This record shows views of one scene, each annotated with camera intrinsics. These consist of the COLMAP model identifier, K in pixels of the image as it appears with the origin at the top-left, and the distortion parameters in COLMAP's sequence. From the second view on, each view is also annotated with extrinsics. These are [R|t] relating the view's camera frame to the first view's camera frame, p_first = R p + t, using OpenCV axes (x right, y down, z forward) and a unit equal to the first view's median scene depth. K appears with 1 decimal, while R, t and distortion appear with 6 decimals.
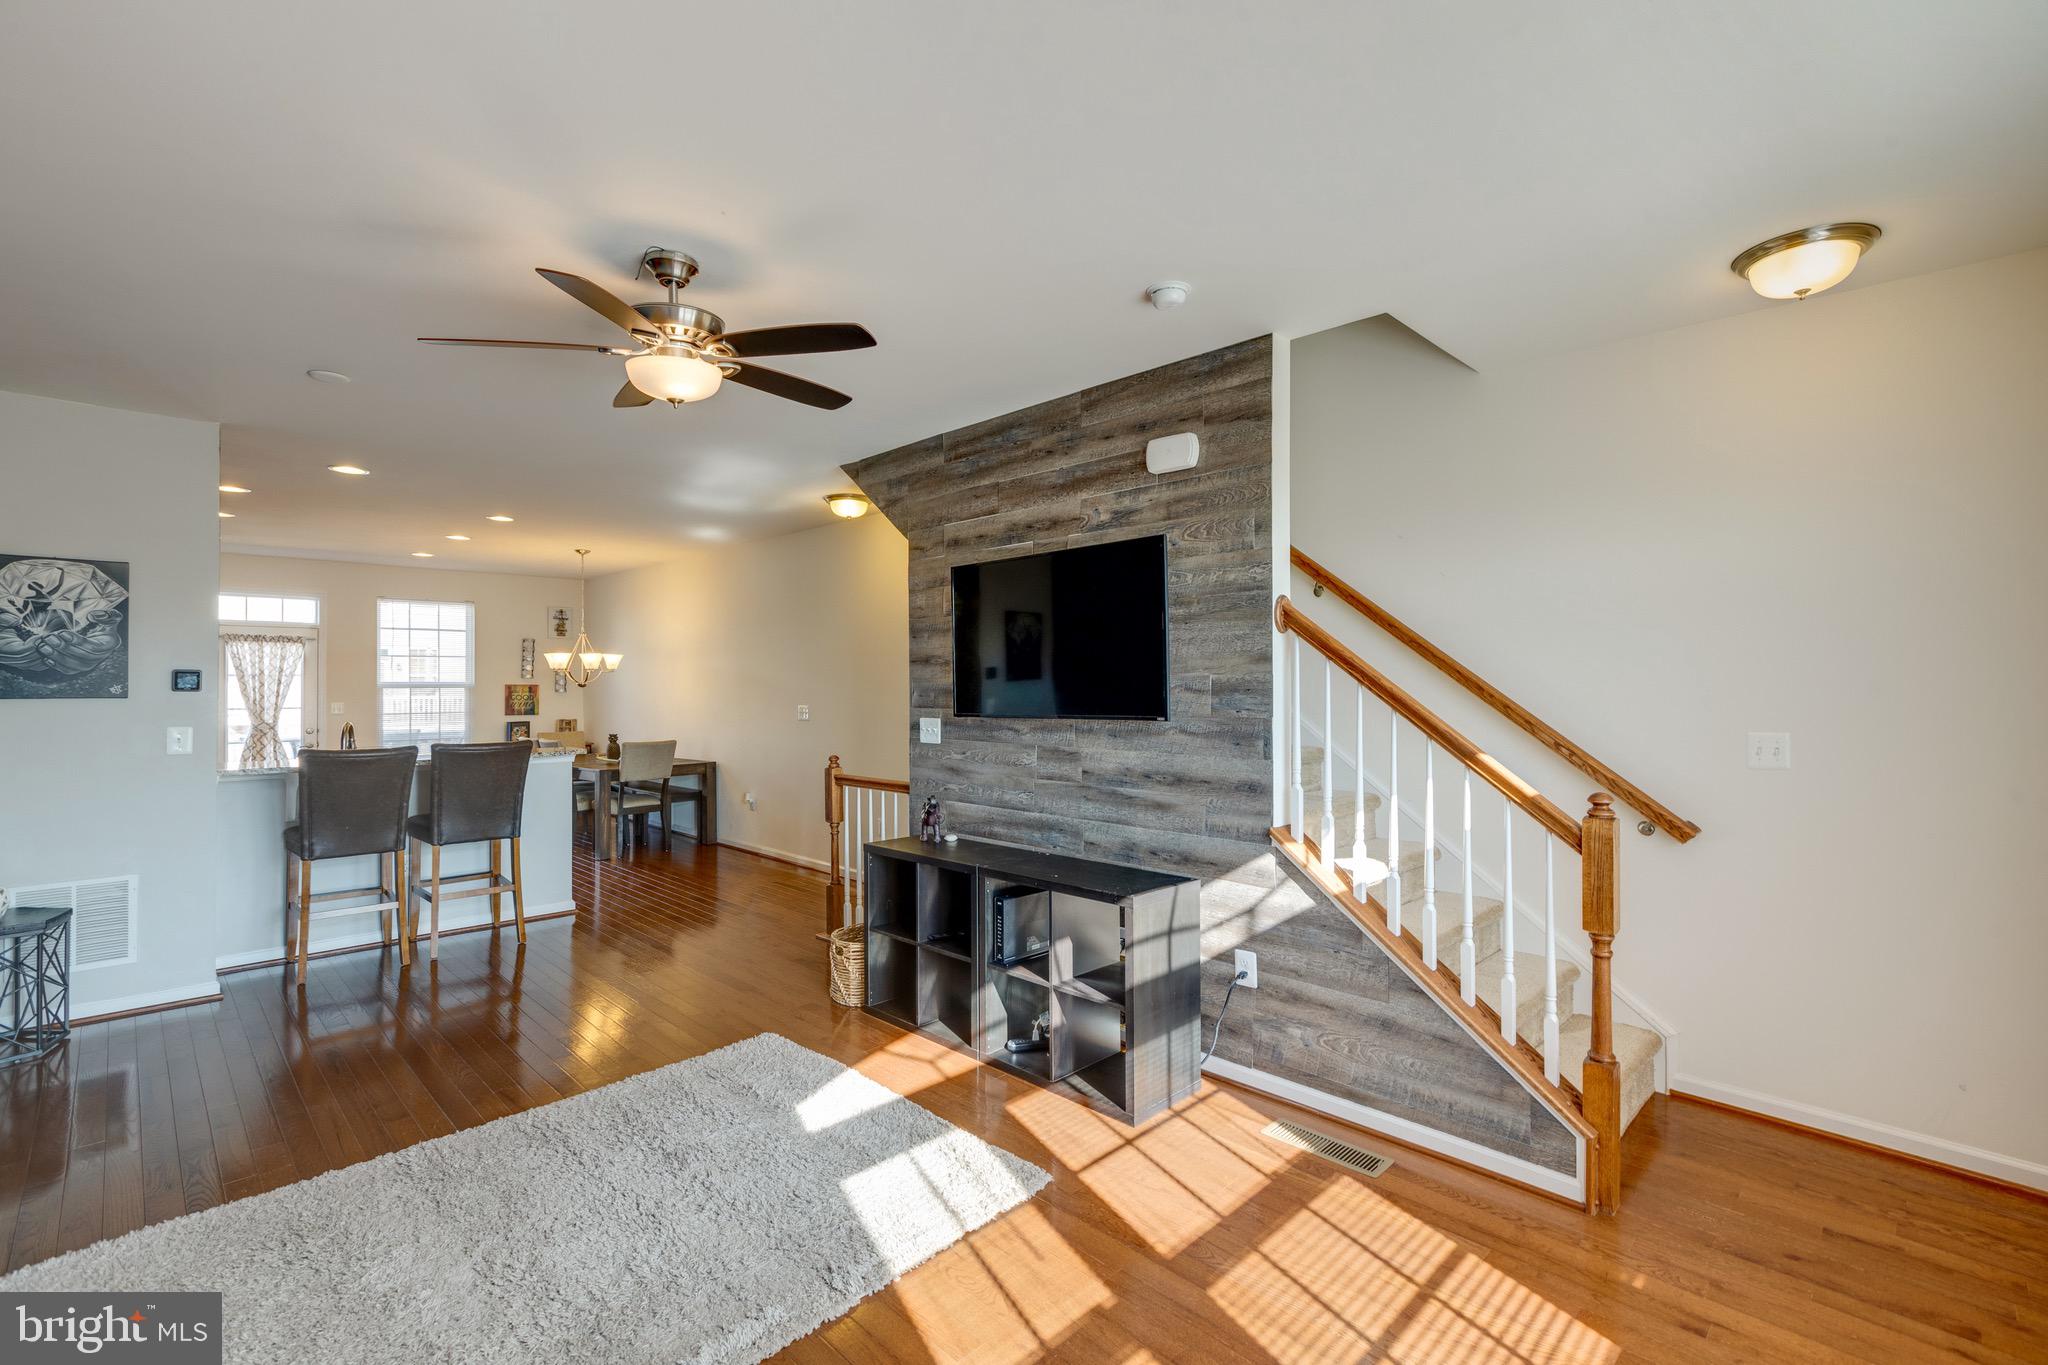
lens RADIAL K [[907.8, 0, 1029.6], [0, 907.8, 678.1], [0, 0, 1]] dist [0.002083, -0.000947]
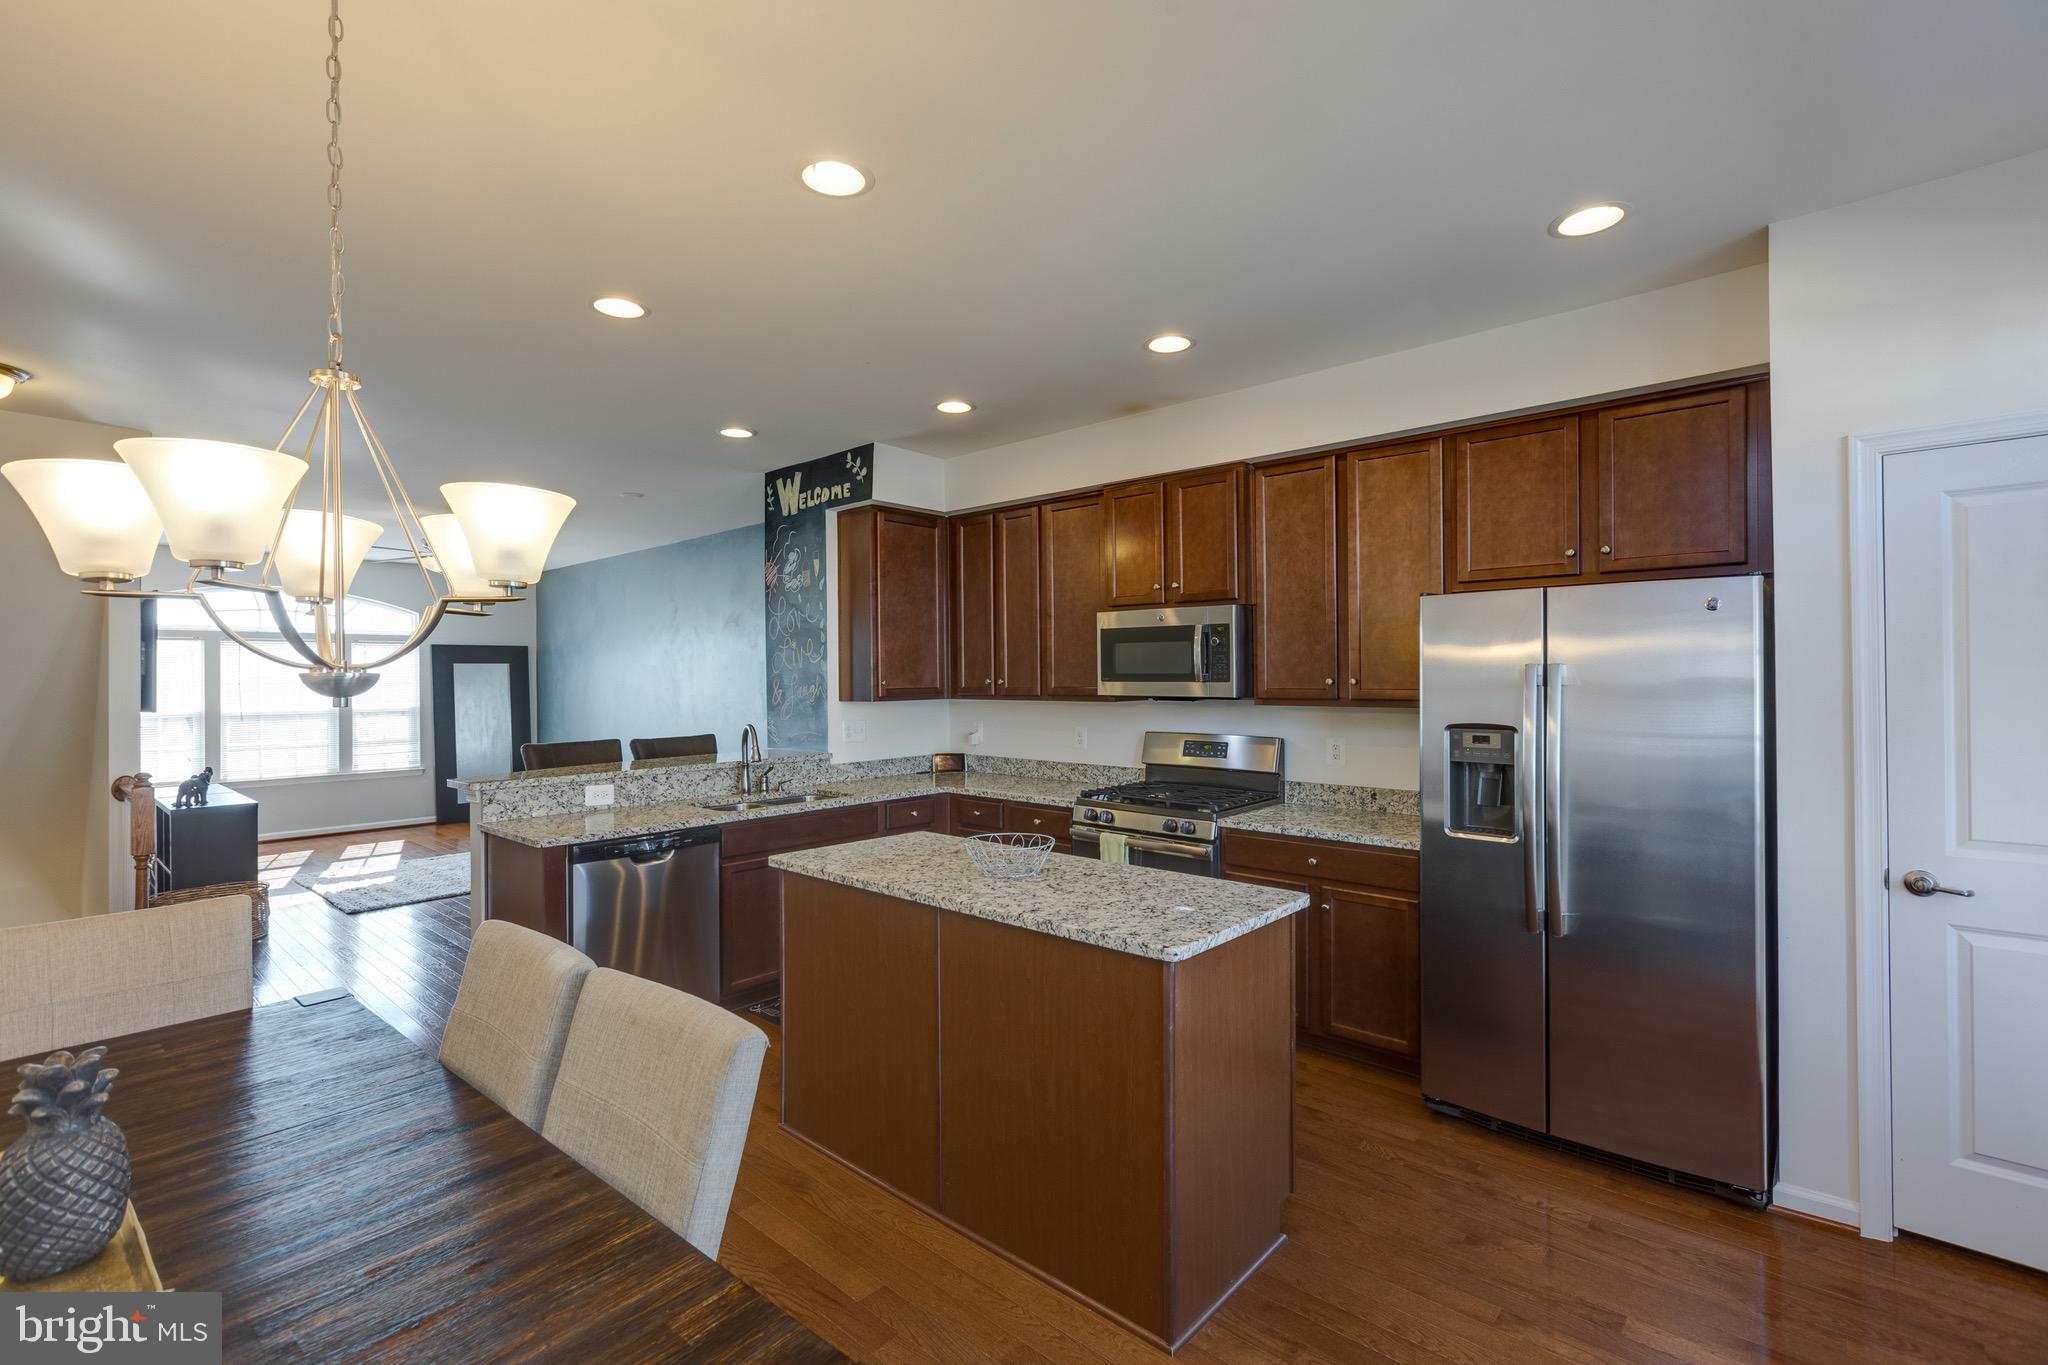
lens RADIAL K [[909.9, 0, 1028.4], [0, 909.9, 678.2], [0, 0, 1]] dist [-0.002981, -0.000118]
pose [[-0.998364, 0.011122, -0.056093, -0.671807], [0.011484, 0.999915, -0.006132, 0.009586], [0.056020, -0.006766, -0.998407, 1.295002]]
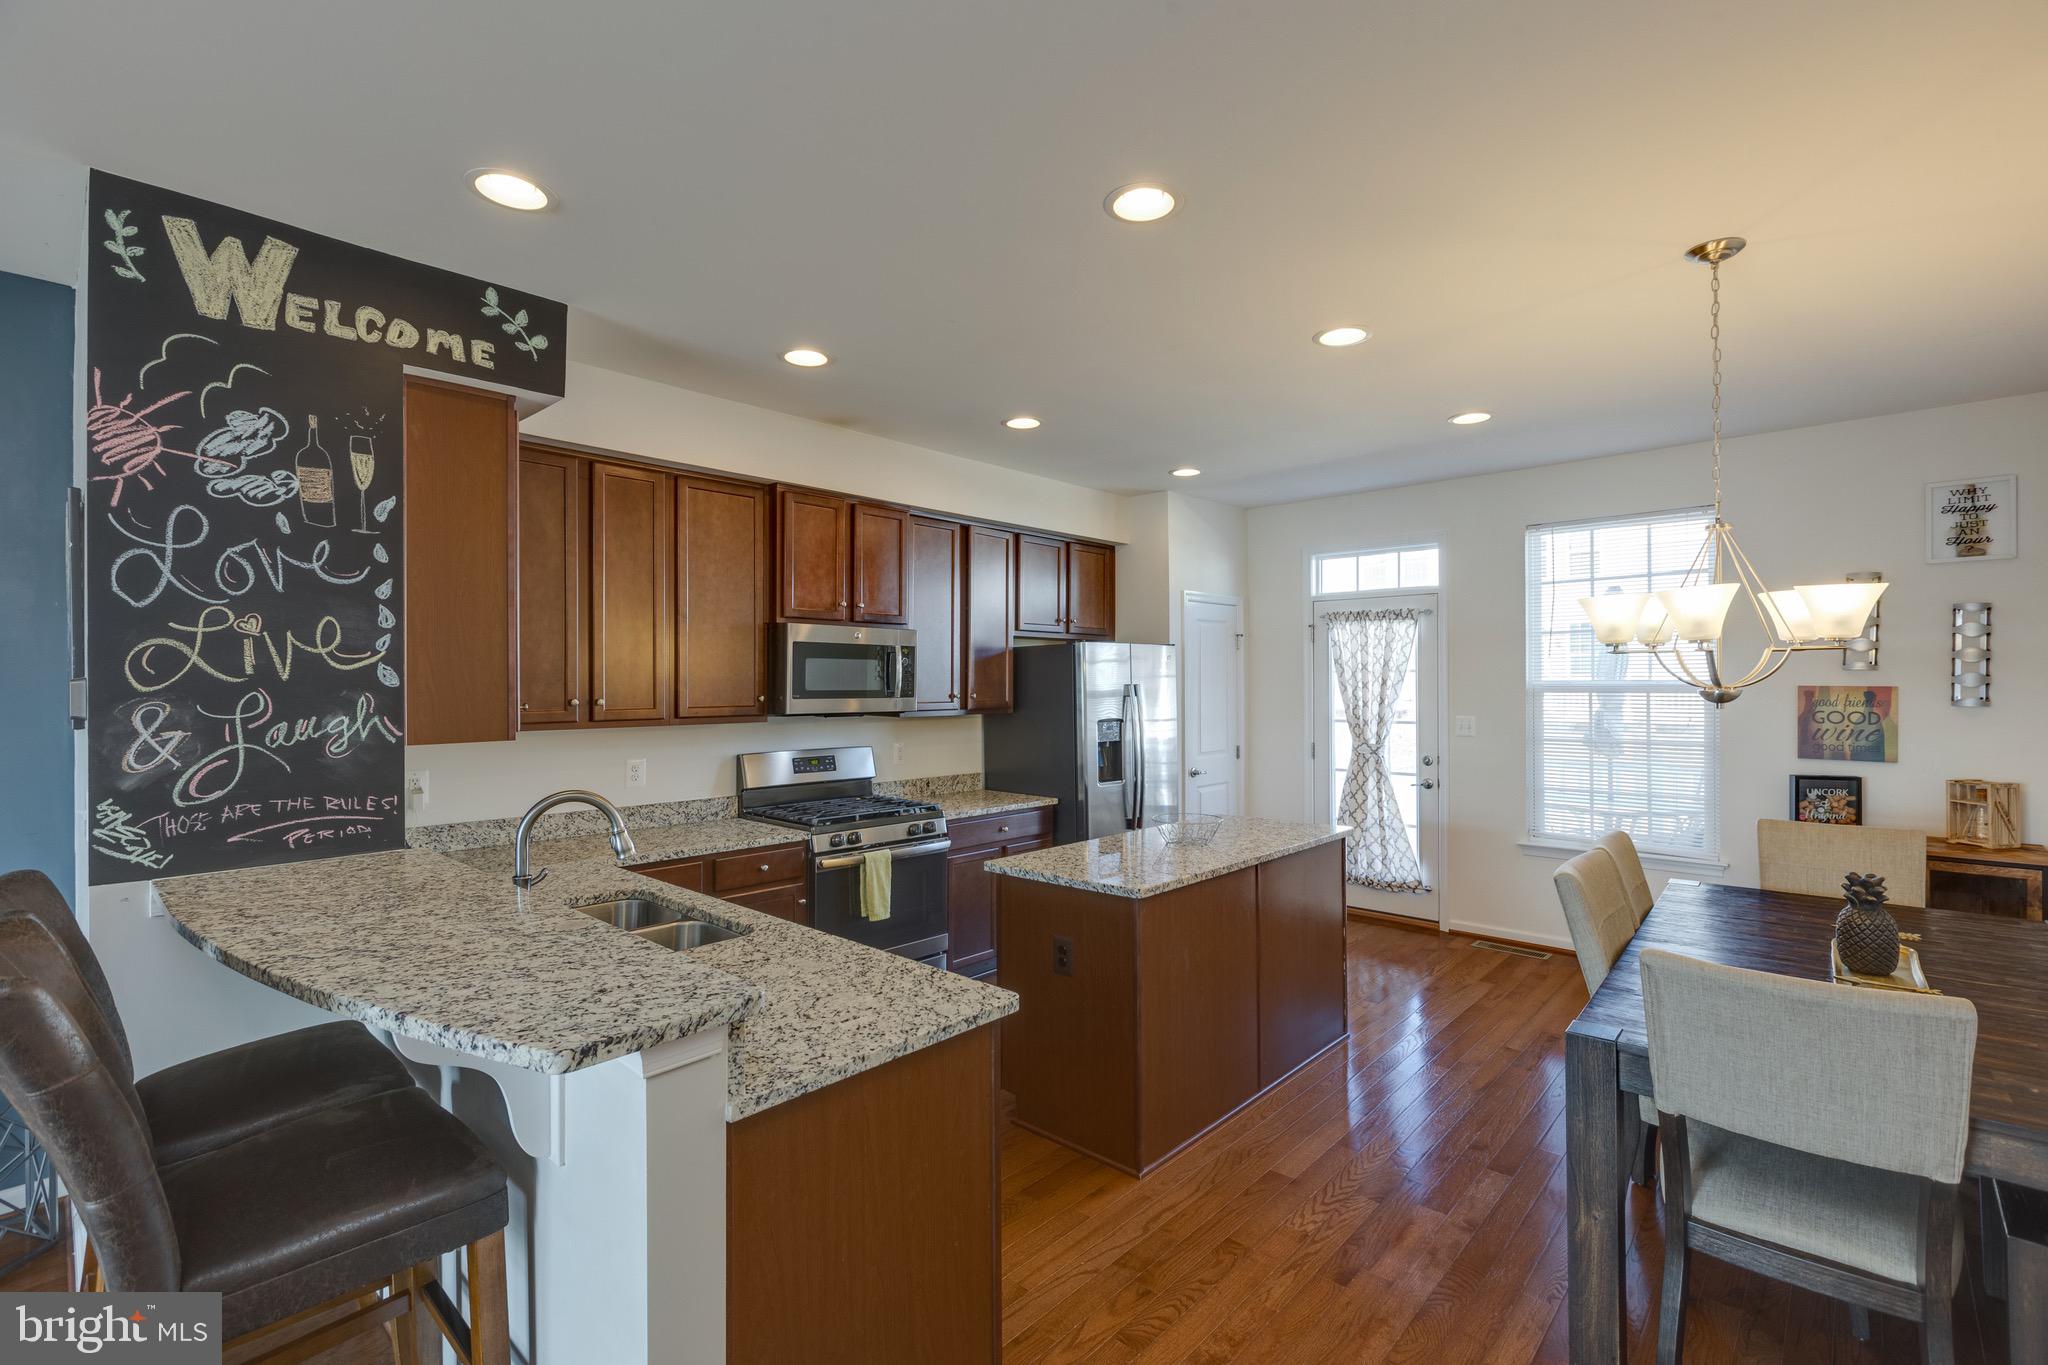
lens RADIAL K [[907.8, 0, 1029.6], [0, 907.8, 678.1], [0, 0, 1]] dist [0.002083, -0.000947]
pose [[0.038803, -0.001300, -0.999246, -0.220389], [0.013028, 0.999915, -0.000795, -0.001170], [0.999162, -0.012988, 0.038816, 0.837684]]
